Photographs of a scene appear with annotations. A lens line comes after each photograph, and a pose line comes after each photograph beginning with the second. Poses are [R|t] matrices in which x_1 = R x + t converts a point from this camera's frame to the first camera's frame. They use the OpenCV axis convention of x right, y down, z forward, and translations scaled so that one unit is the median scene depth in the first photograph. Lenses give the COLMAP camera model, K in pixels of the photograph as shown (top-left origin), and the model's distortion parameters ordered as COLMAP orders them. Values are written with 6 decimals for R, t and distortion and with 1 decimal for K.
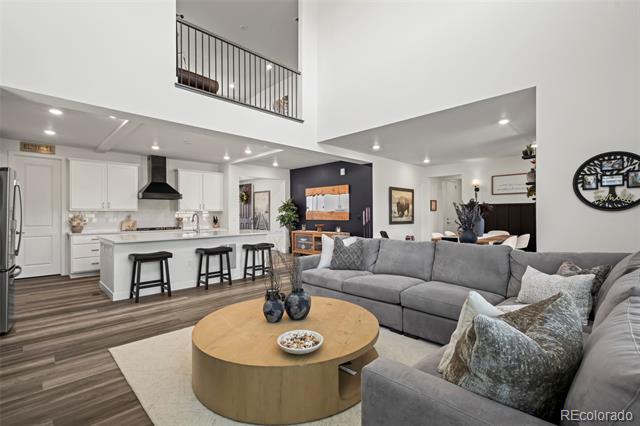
lens RADIAL K [[294.5, 0, 319.2], [0, 294.5, 213.7], [0, 0, 1]] dist [0.003454, 0.000154]
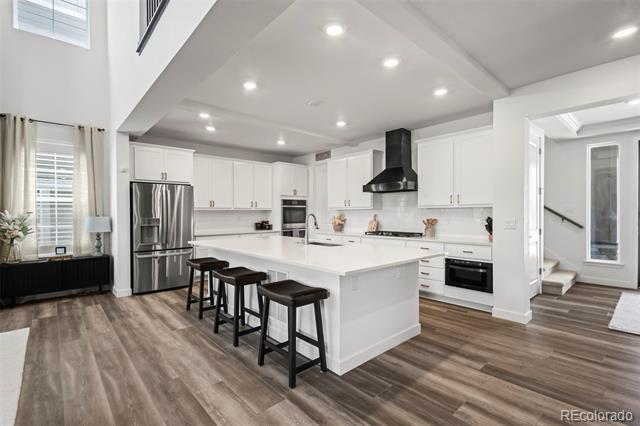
lens RADIAL K [[294.5, 0, 318.5], [0, 294.5, 216.8], [0, 0, 1]] dist [0.003454, 0.000154]
pose [[-0.038318, 0.018814, -0.999088, 0.264234], [0.006086, 0.999809, 0.018594, -0.003603], [0.999247, -0.005368, -0.038425, 1.369770]]
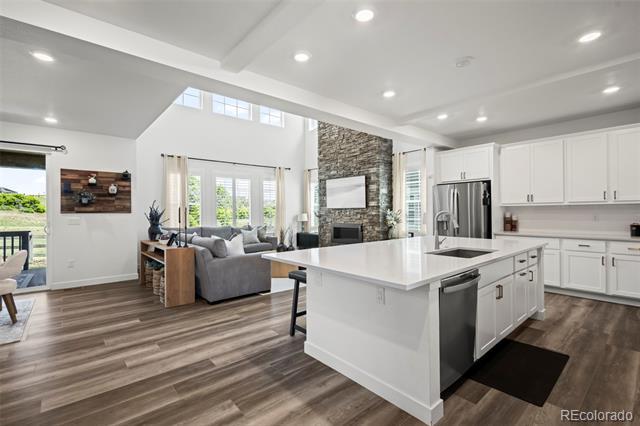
lens RADIAL K [[294.5, 0, 319.4], [0, 294.5, 212.1], [0, 0, 1]] dist [0.003454, 0.000154]
pose [[-0.998404, 0.013649, 0.054796, -0.312261], [0.013622, 0.999907, -0.000878, 0.001432], [-0.054803, -0.000130, -0.998497, 1.977563]]
